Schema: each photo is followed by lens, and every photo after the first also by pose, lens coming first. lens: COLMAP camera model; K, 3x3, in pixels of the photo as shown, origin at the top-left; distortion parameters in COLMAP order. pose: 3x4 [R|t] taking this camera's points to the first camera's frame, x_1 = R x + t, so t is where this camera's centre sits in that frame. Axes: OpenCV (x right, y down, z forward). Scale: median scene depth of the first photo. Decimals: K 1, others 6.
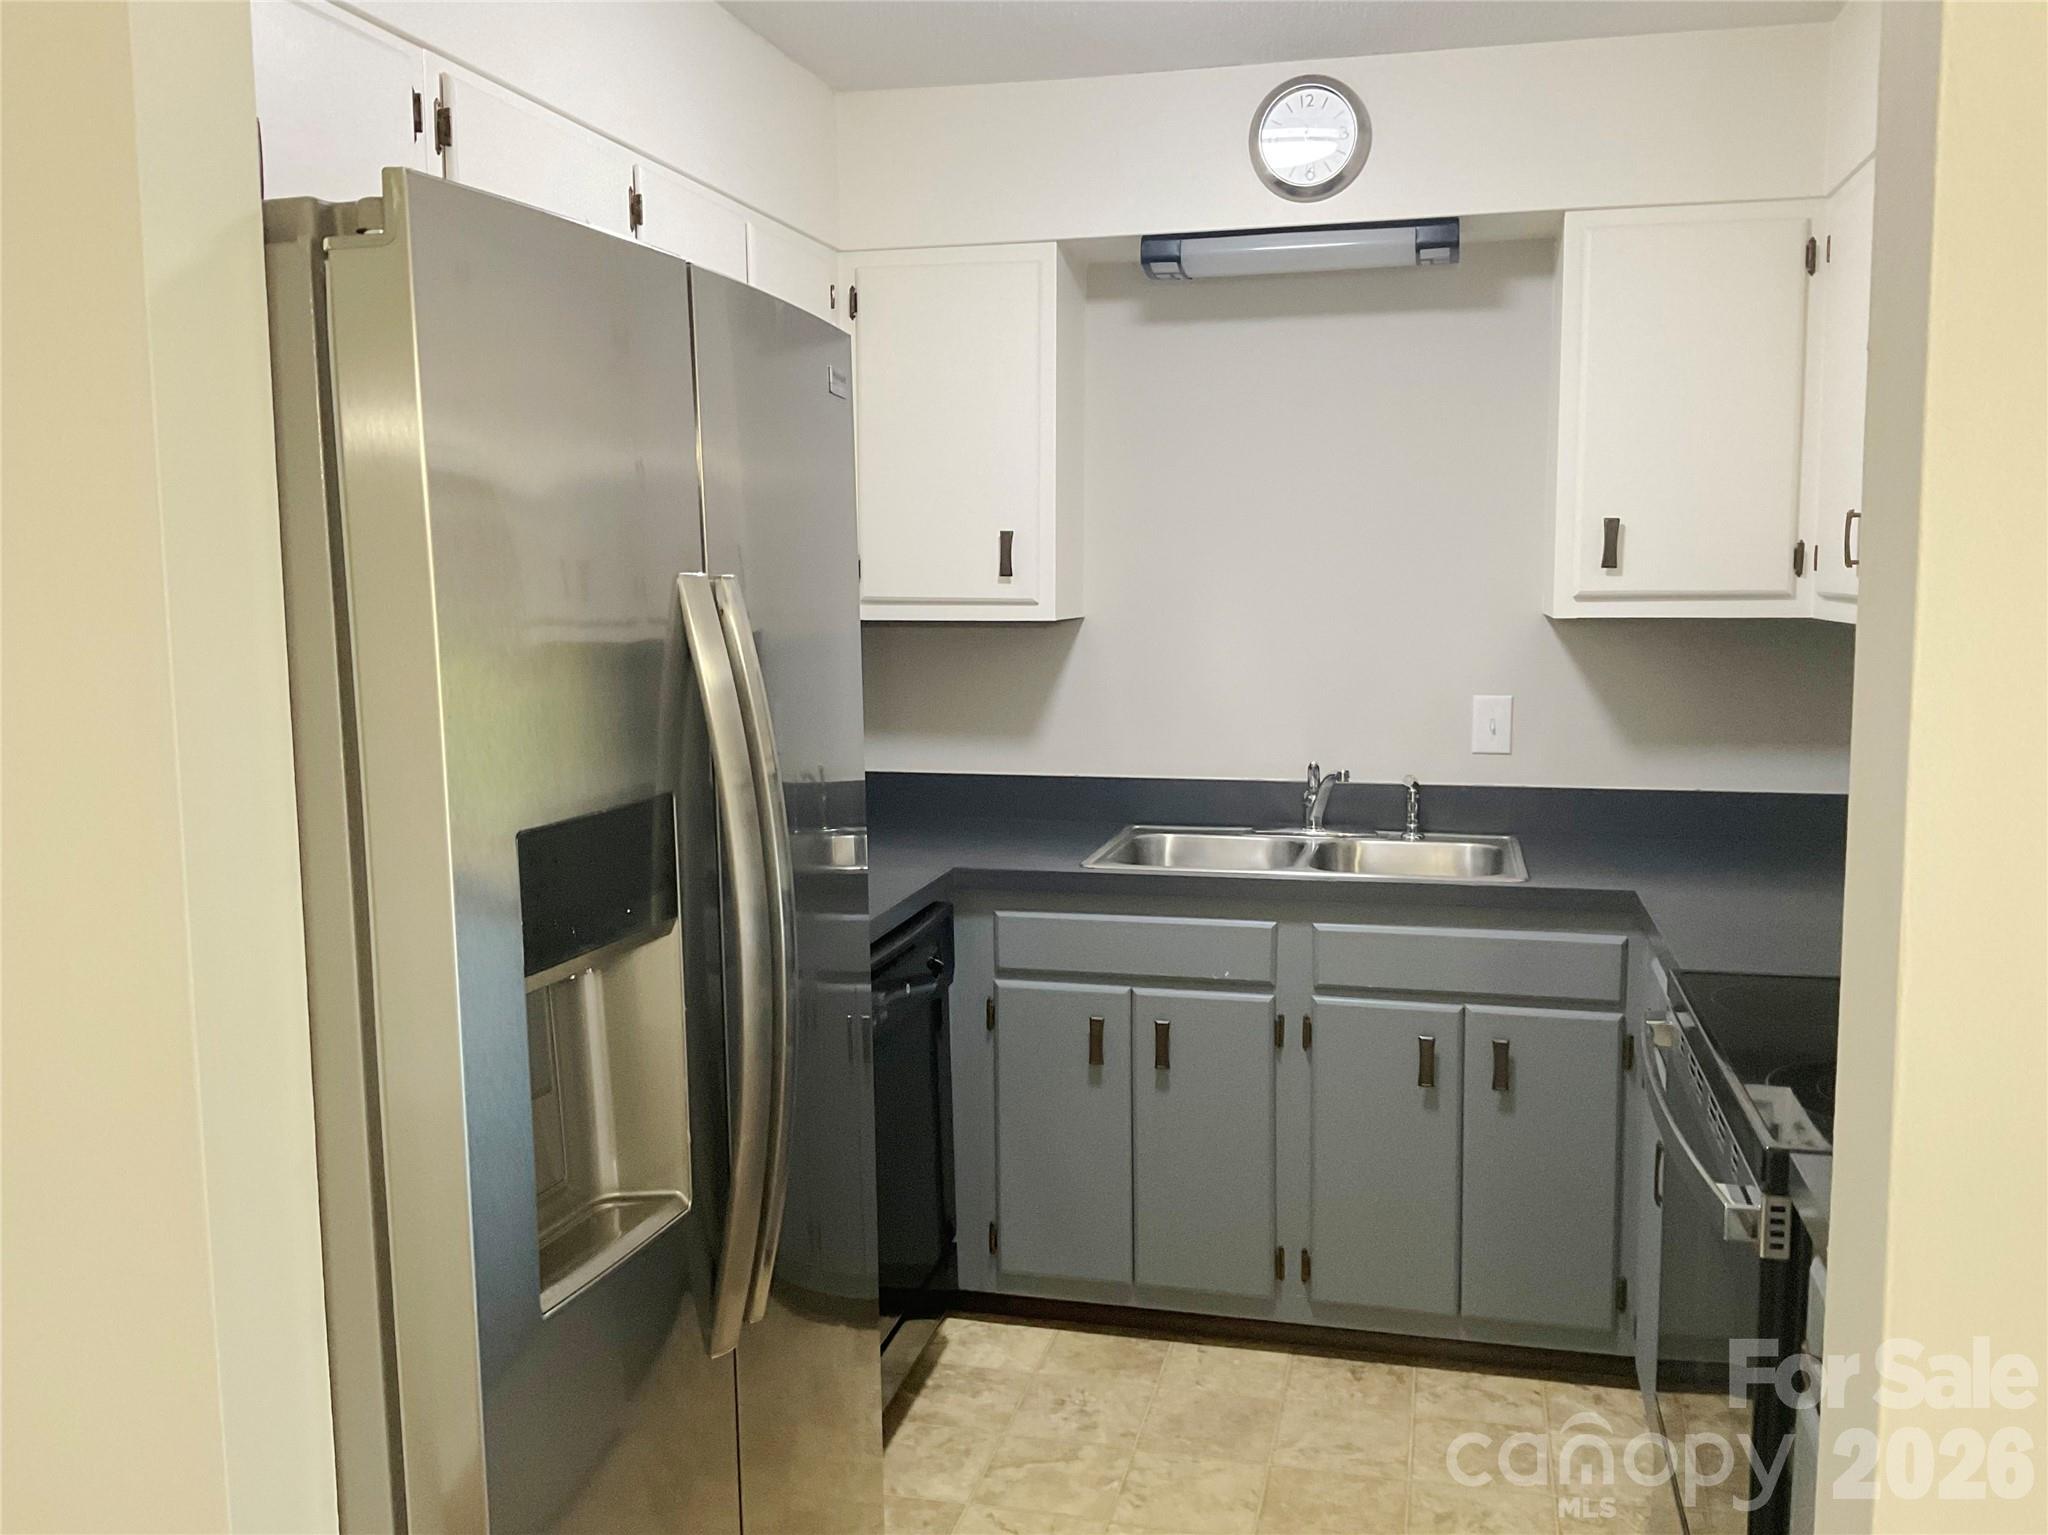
lens RADIAL K [[1719.2, 0, 1017.5], [0, 1719.2, 755.4], [0, 0, 1]] dist [0.096583, -0.190095]
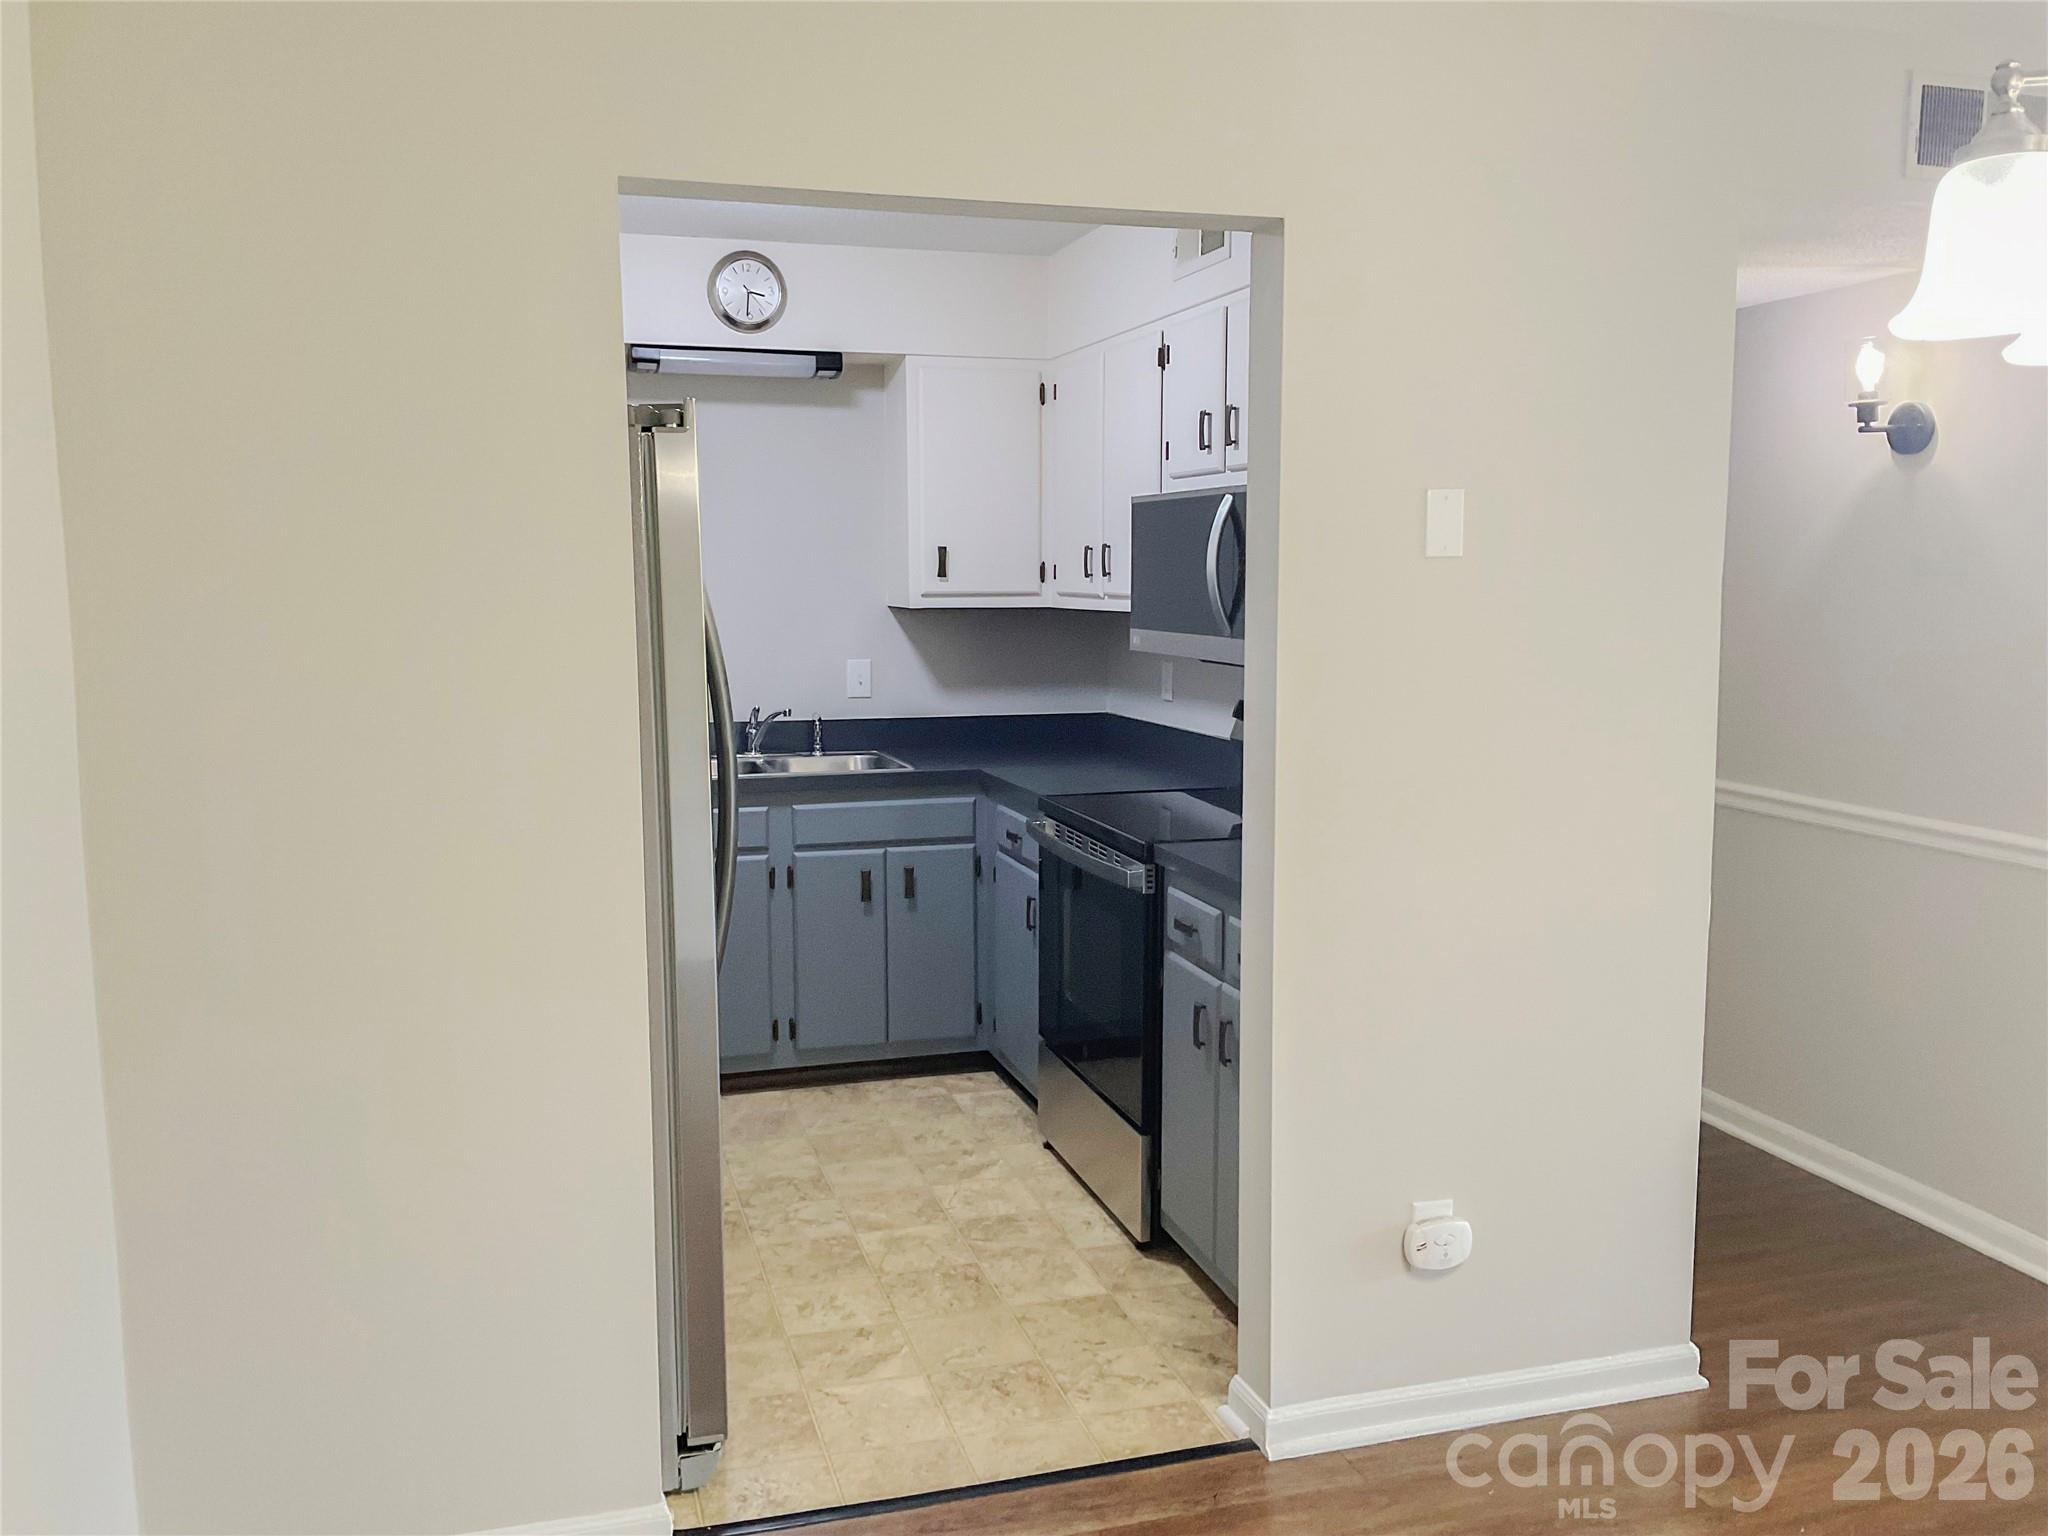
lens RADIAL K [[1719.2, 0, 1017.5], [0, 1719.2, 755.9], [0, 0, 1]] dist [0.096583, -0.190095]
pose [[0.860419, -0.050492, 0.507080, -0.426897], [0.050097, 0.998640, 0.014433, 0.039865], [-0.507119, 0.012985, 0.861778, -0.425823]]
